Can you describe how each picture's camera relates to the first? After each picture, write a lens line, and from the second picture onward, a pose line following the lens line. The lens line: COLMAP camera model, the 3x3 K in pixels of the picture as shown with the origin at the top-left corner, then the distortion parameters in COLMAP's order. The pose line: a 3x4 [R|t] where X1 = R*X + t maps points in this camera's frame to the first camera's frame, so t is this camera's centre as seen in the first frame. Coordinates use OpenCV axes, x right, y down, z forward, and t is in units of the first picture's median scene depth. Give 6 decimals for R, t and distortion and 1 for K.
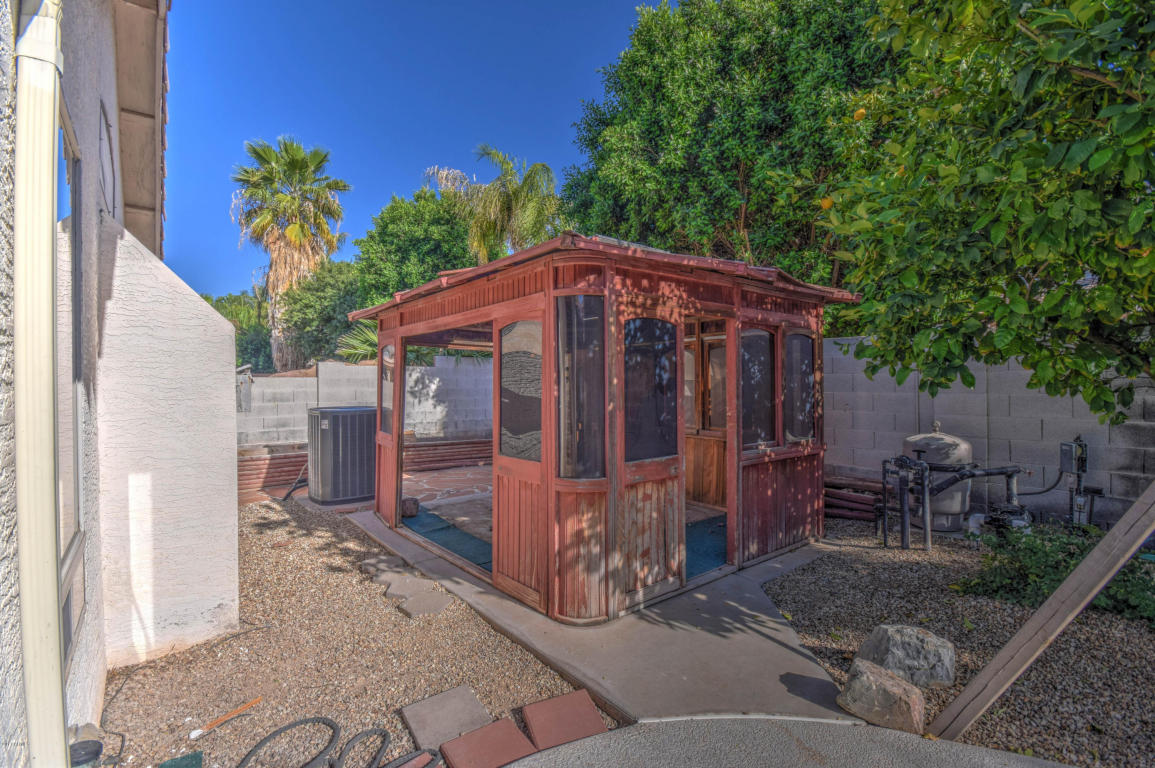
lens RADIAL K [[519.6, 0, 577.5], [0, 519.6, 384.0], [0, 0, 1]] dist [-0.001821, -0.000247]
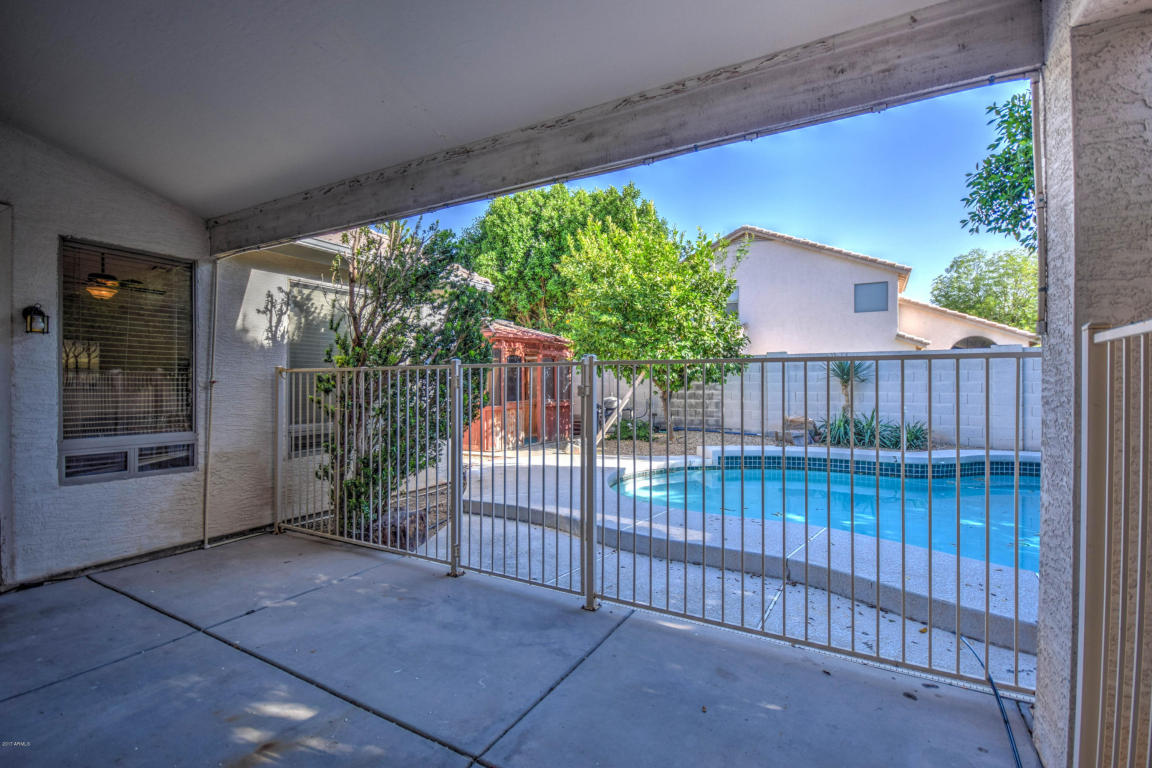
lens RADIAL K [[518.2, 0, 576.0], [0, 518.2, 384.0], [0, 0, 1]] dist [-0.001821, -0.000247]
pose [[0.931702, 0.005194, 0.363187, -0.345858], [-0.004281, 0.999985, -0.003316, 0.027012], [-0.363199, 0.001535, 0.931710, -1.089537]]
